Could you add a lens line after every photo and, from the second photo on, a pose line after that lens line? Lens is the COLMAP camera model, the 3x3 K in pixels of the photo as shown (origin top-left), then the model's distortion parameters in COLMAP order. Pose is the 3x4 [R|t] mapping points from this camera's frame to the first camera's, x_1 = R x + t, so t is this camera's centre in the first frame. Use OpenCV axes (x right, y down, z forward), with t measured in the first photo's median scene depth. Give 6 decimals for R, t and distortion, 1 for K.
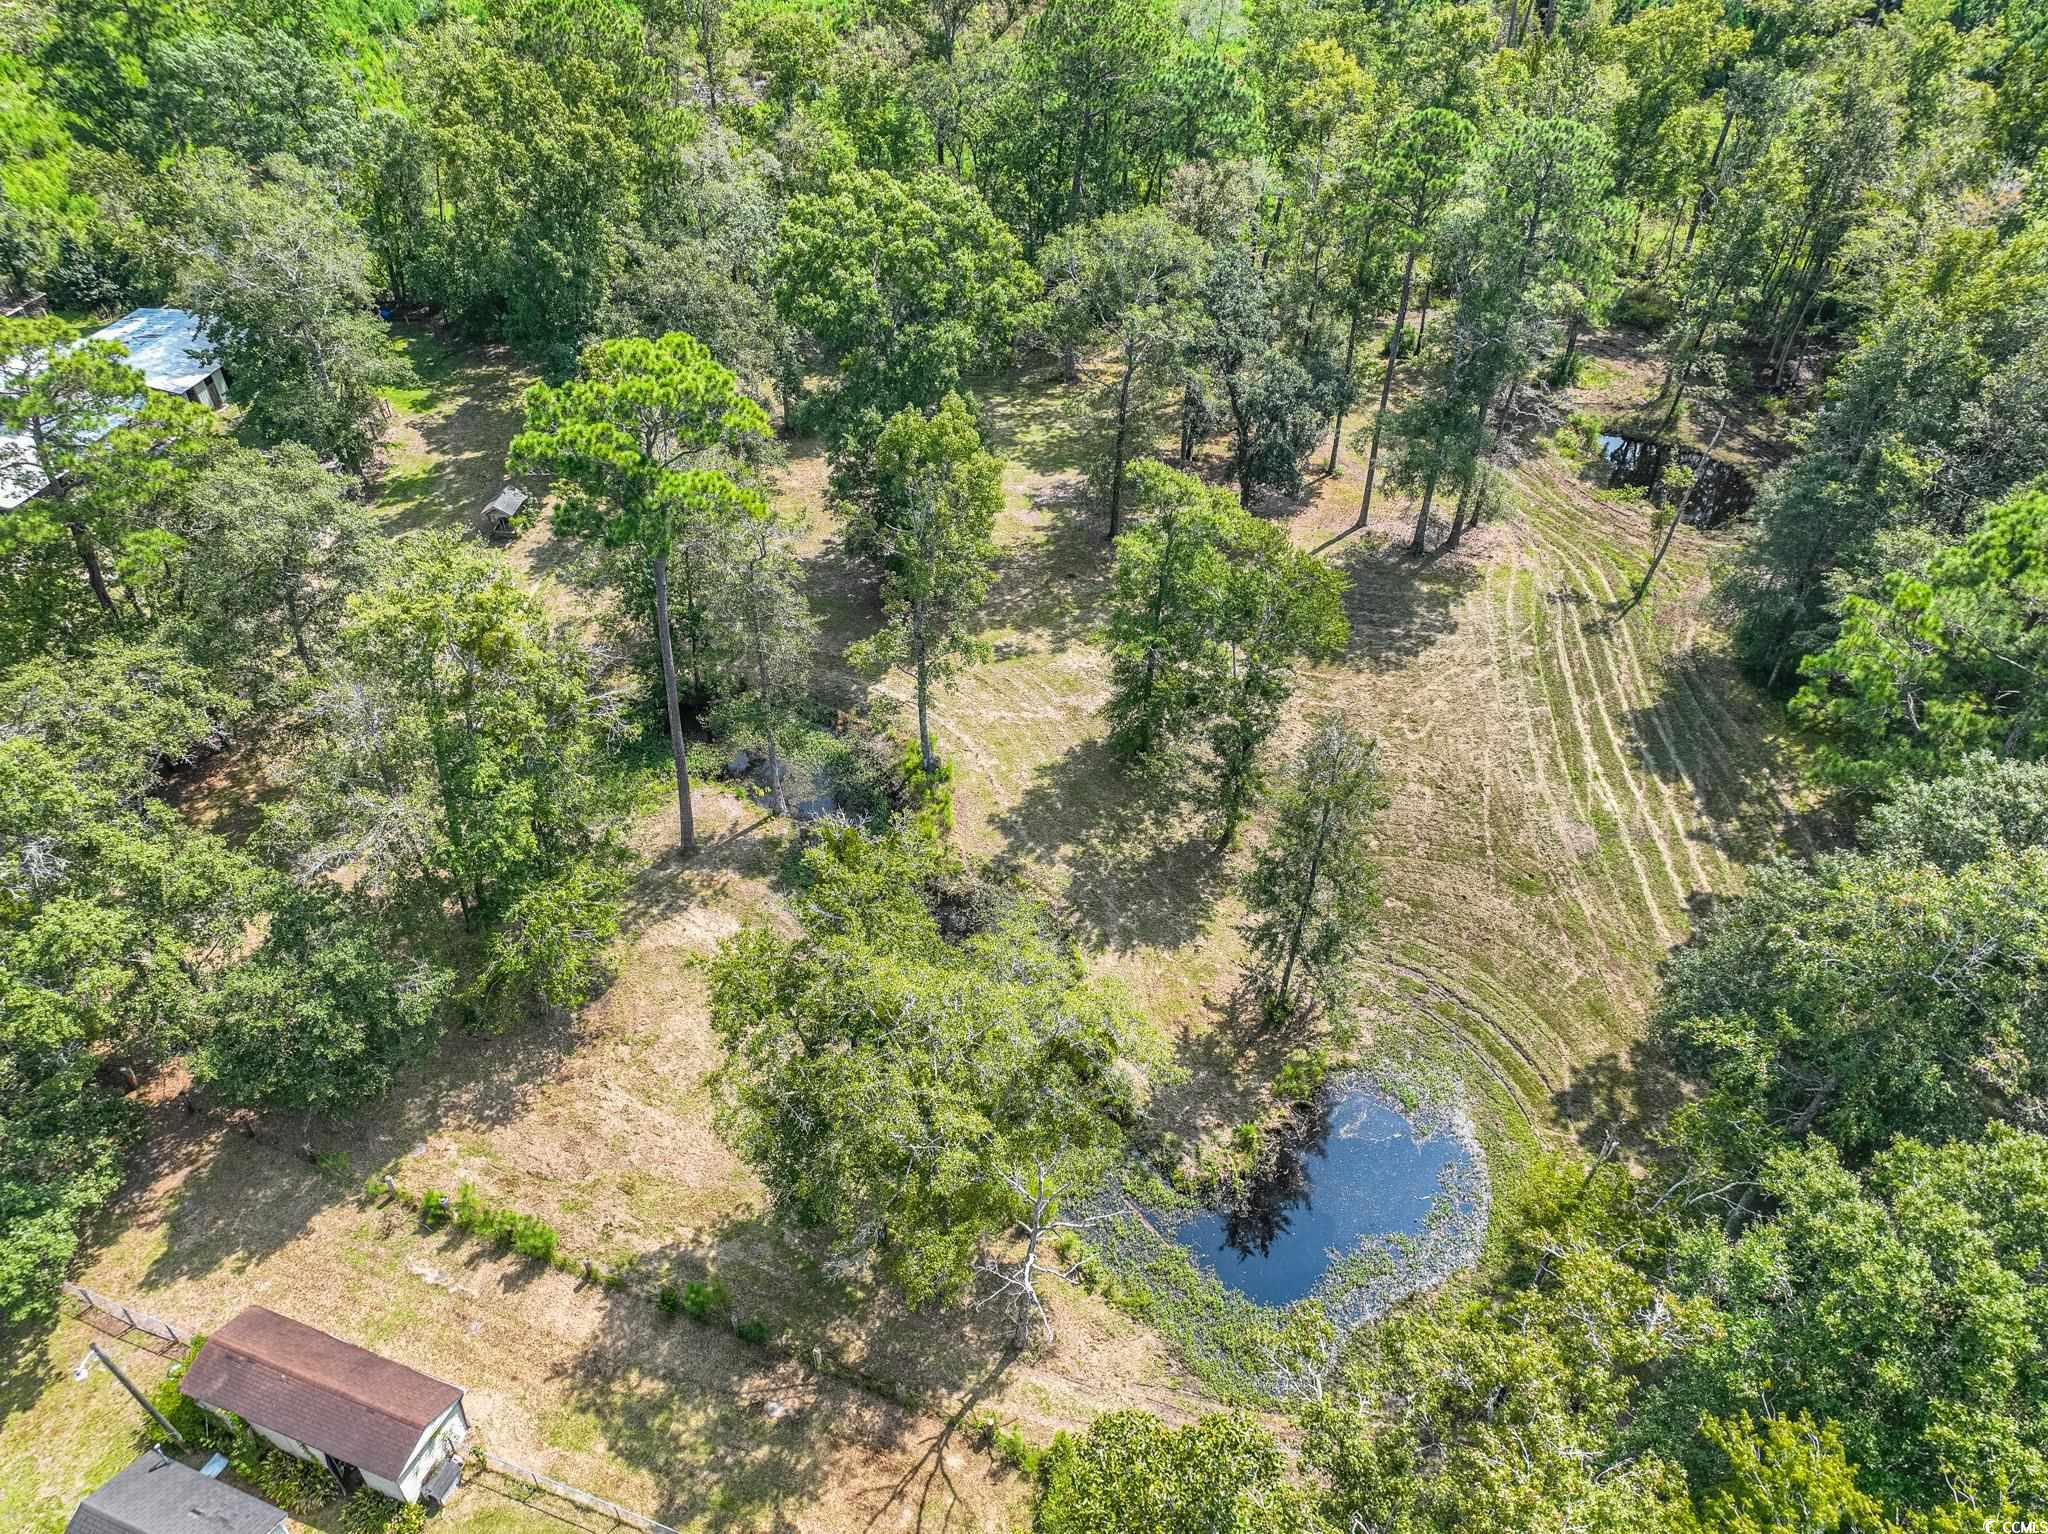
lens RADIAL K [[1448.3, 0, 1020.2], [0, 1448.3, 761.5], [0, 0, 1]] dist [-0.004689, 0.021264]
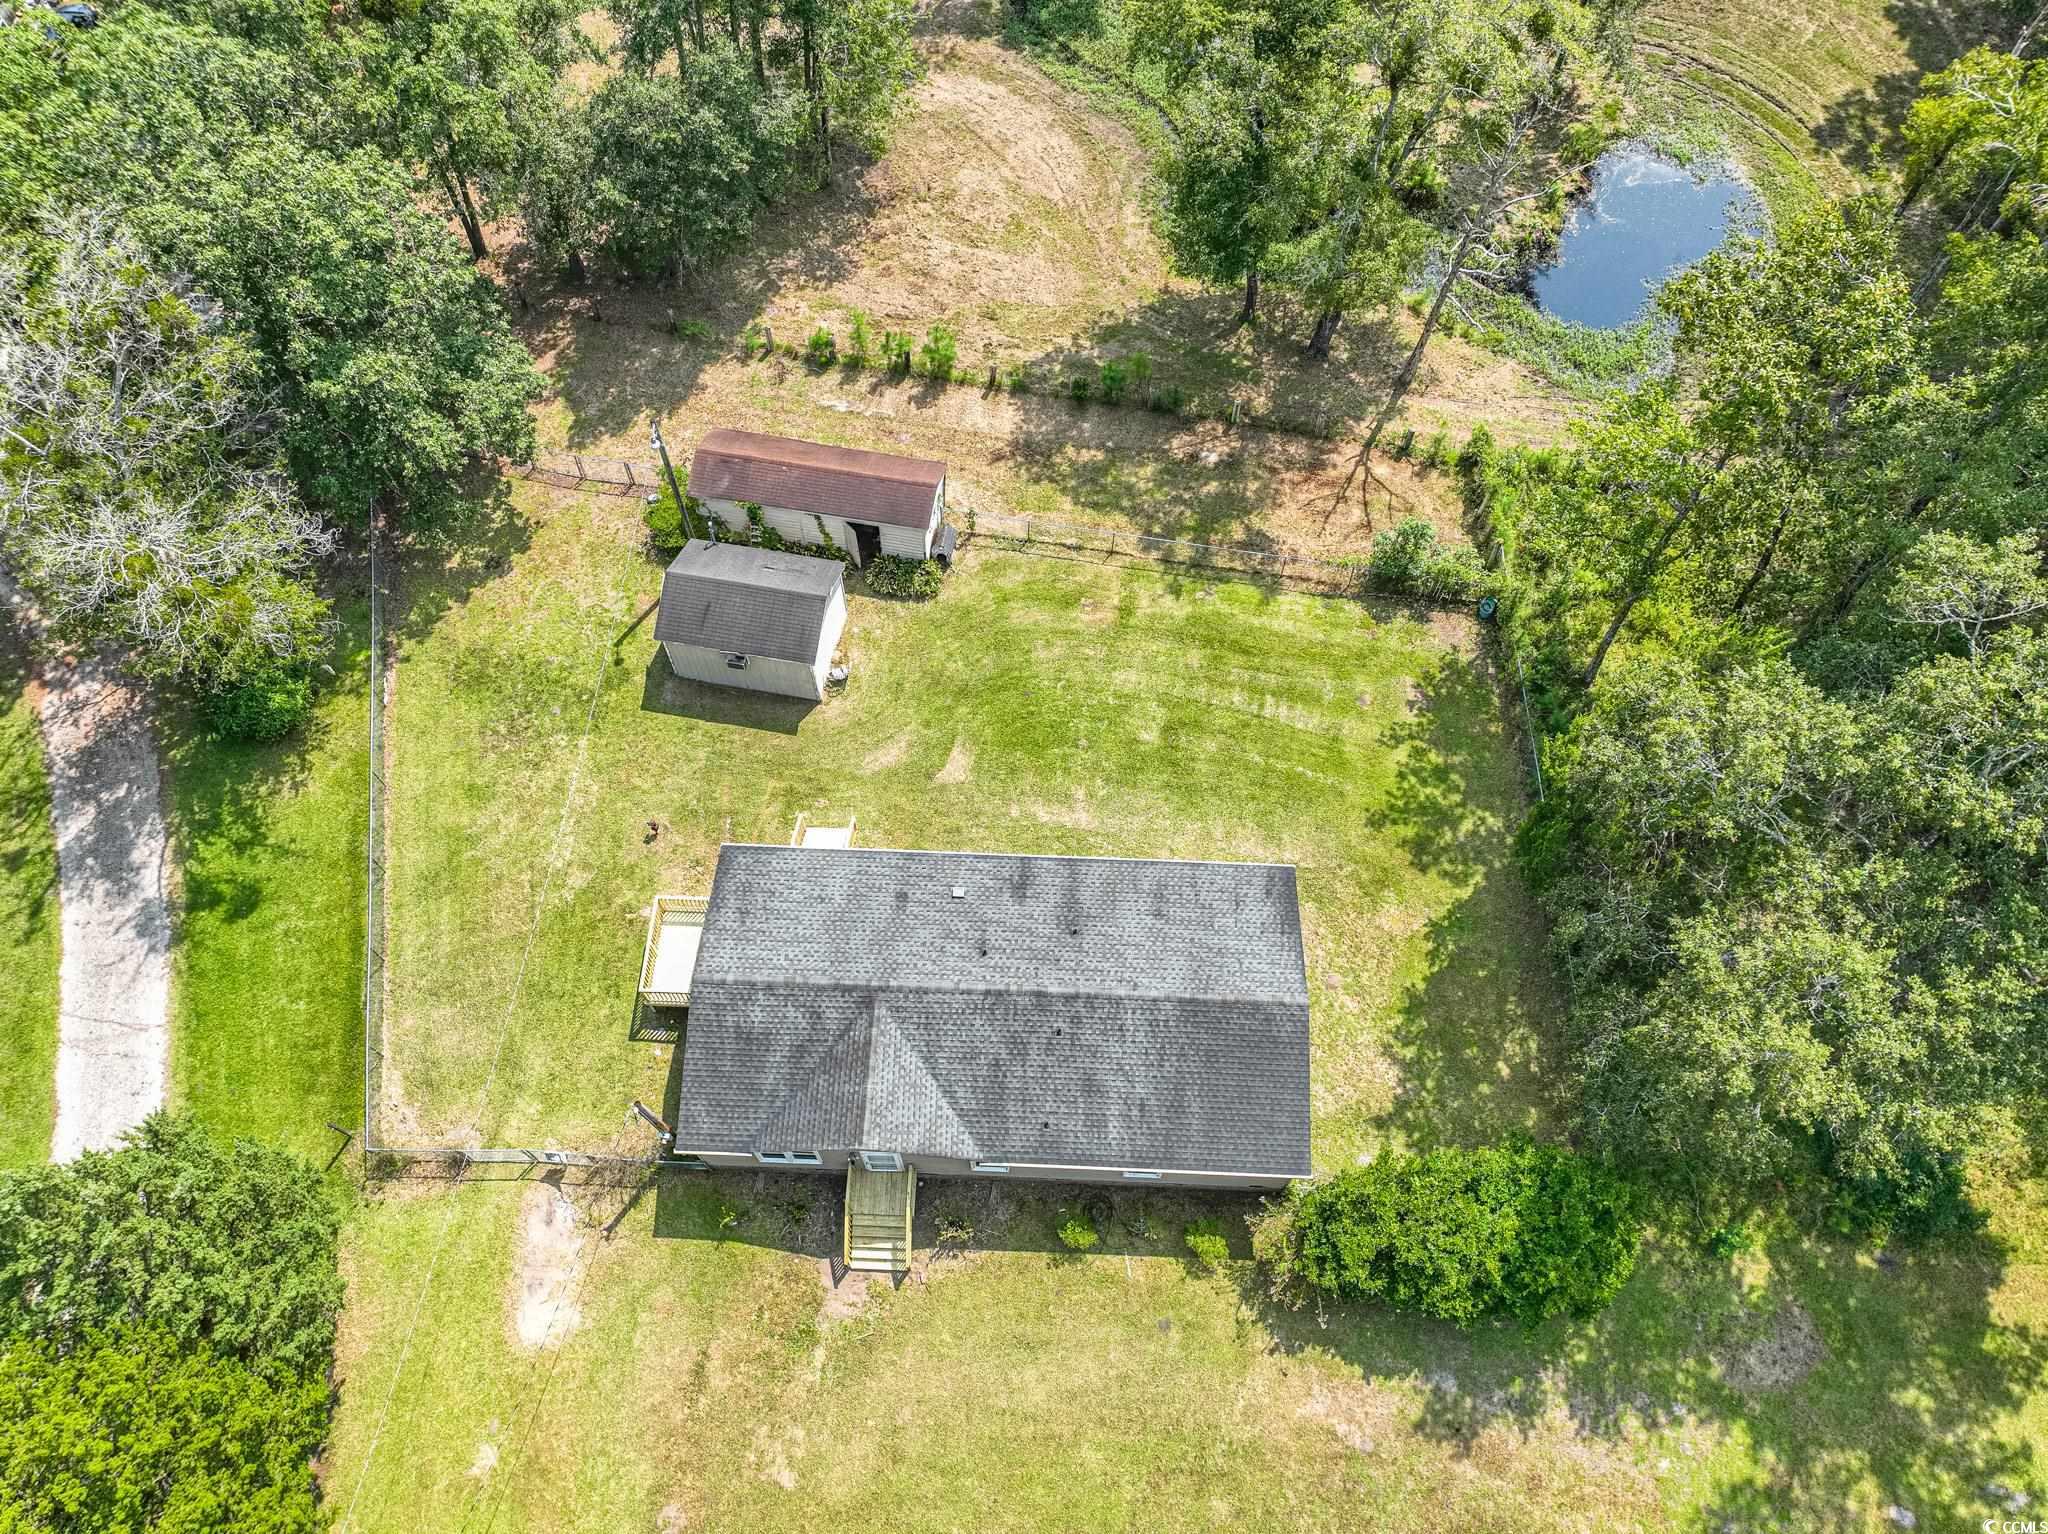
lens RADIAL K [[1448.3, 0, 1015.0], [0, 1448.3, 766.5], [0, 0, 1]] dist [-0.004689, 0.021264]
pose [[0.984695, -0.154036, 0.081538, -0.350095], [0.113154, 0.920858, 0.373117, 0.188021], [-0.132559, -0.358180, 0.924194, -0.065987]]
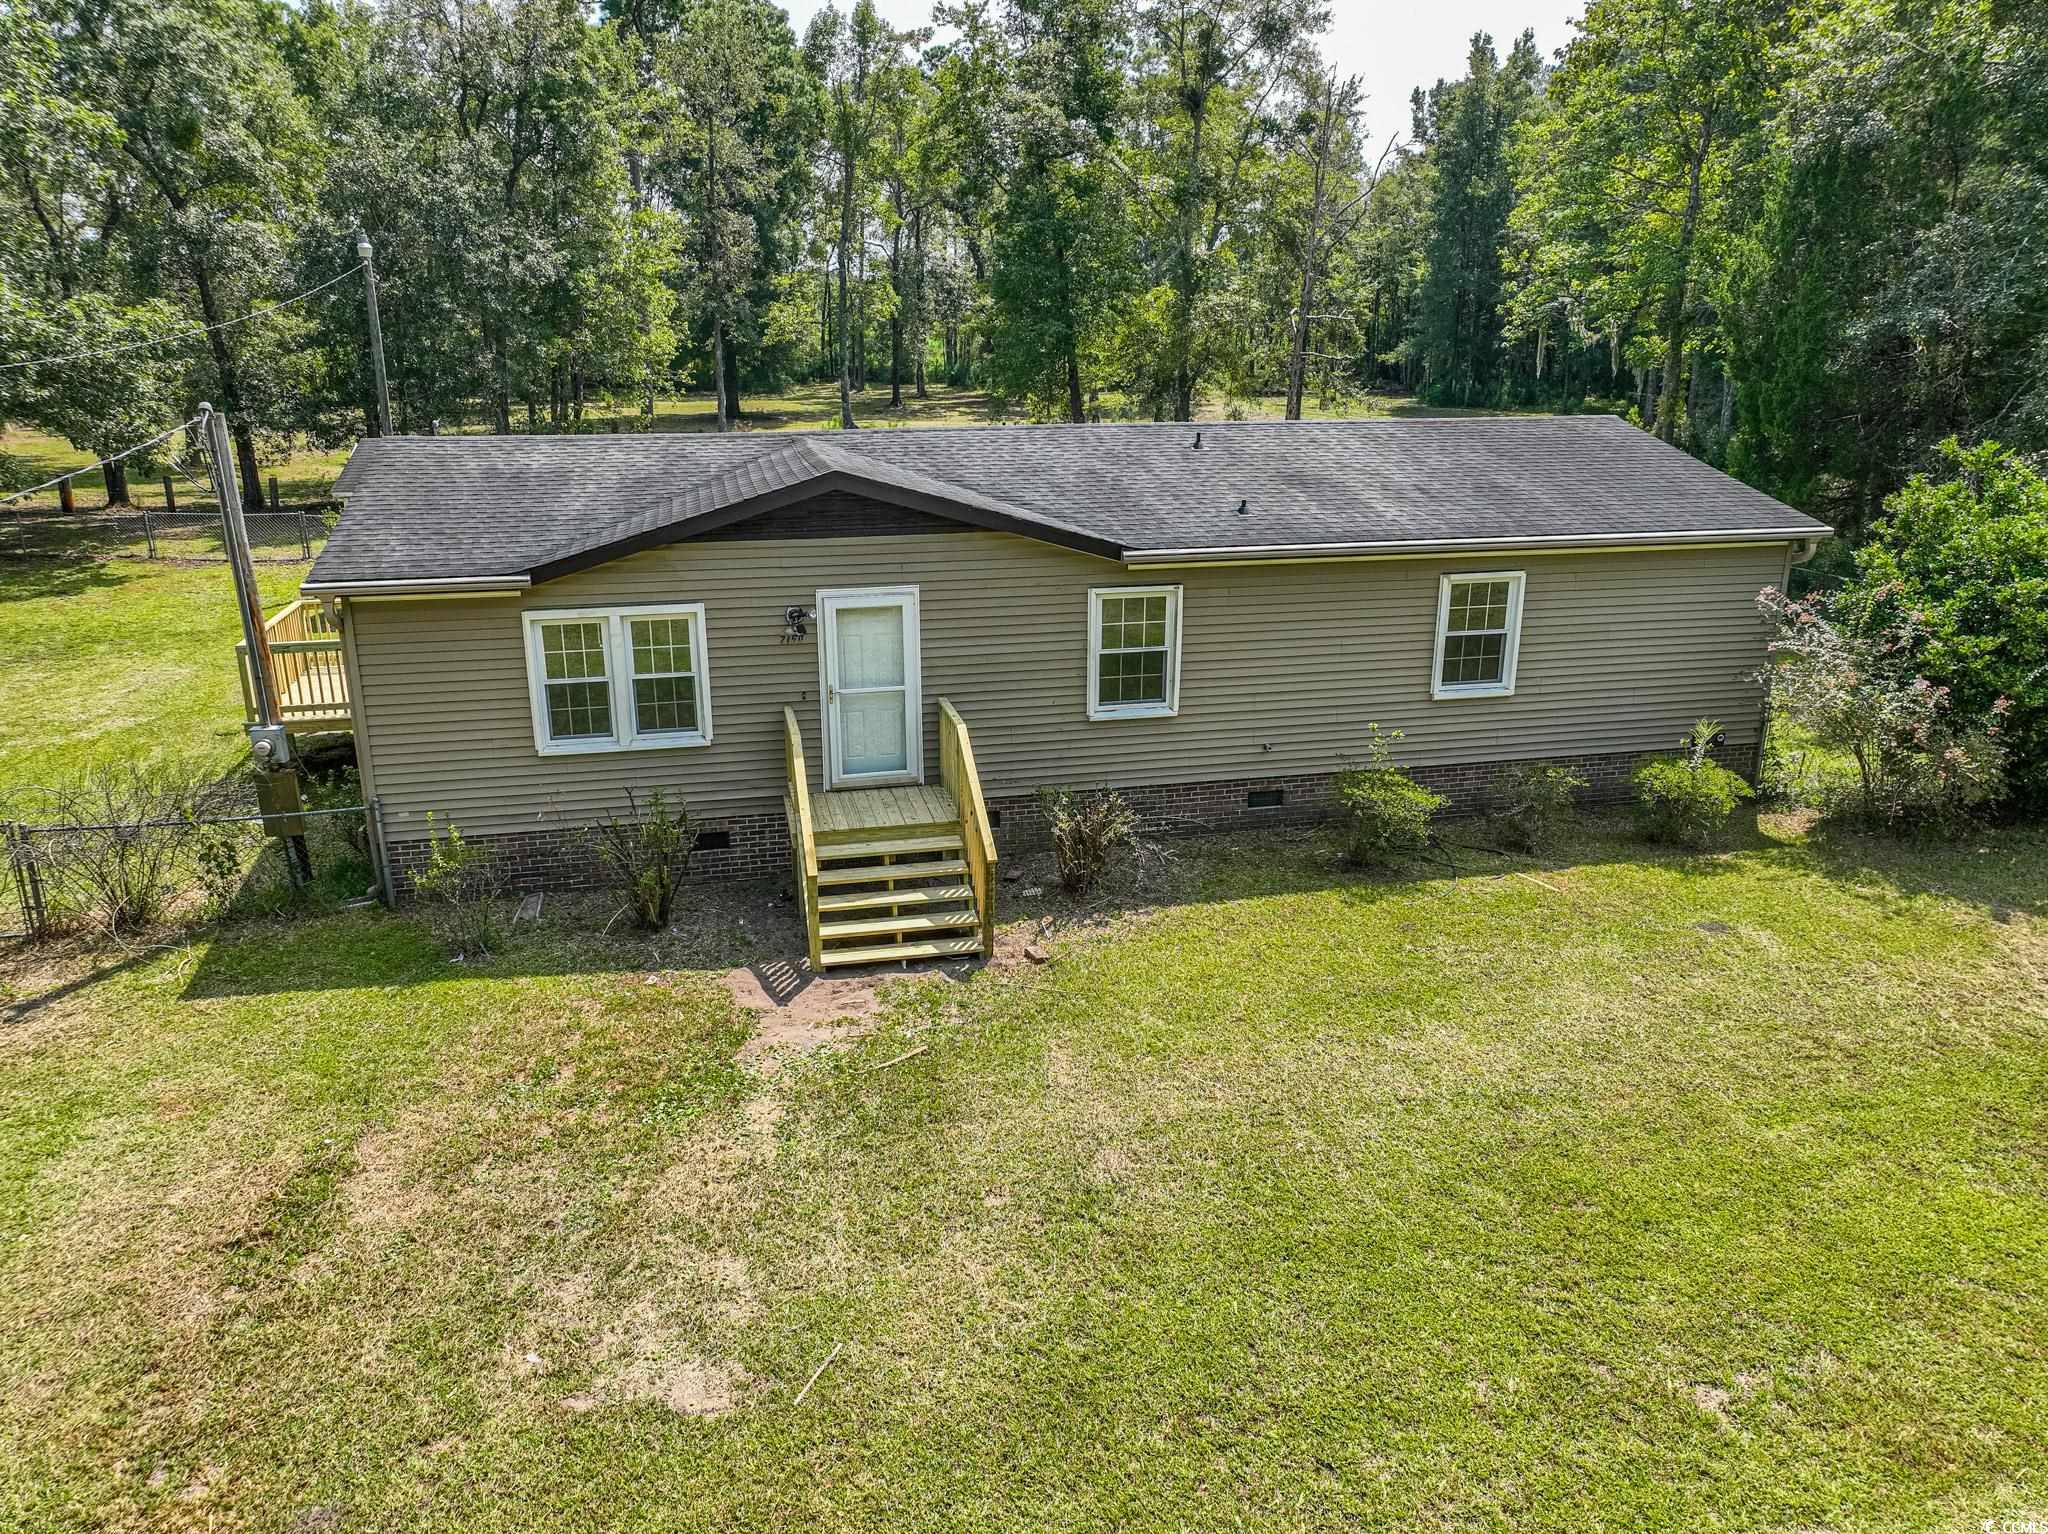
lens RADIAL K [[1448.3, 0, 1027.3], [0, 1448.3, 761.1], [0, 0, 1]] dist [-0.004689, 0.021264]
pose [[0.906801, -0.127057, 0.401957, -0.460141], [0.272956, 0.903600, -0.330155, 0.682009], [-0.321259, 0.409102, 0.854066, 0.252908]]
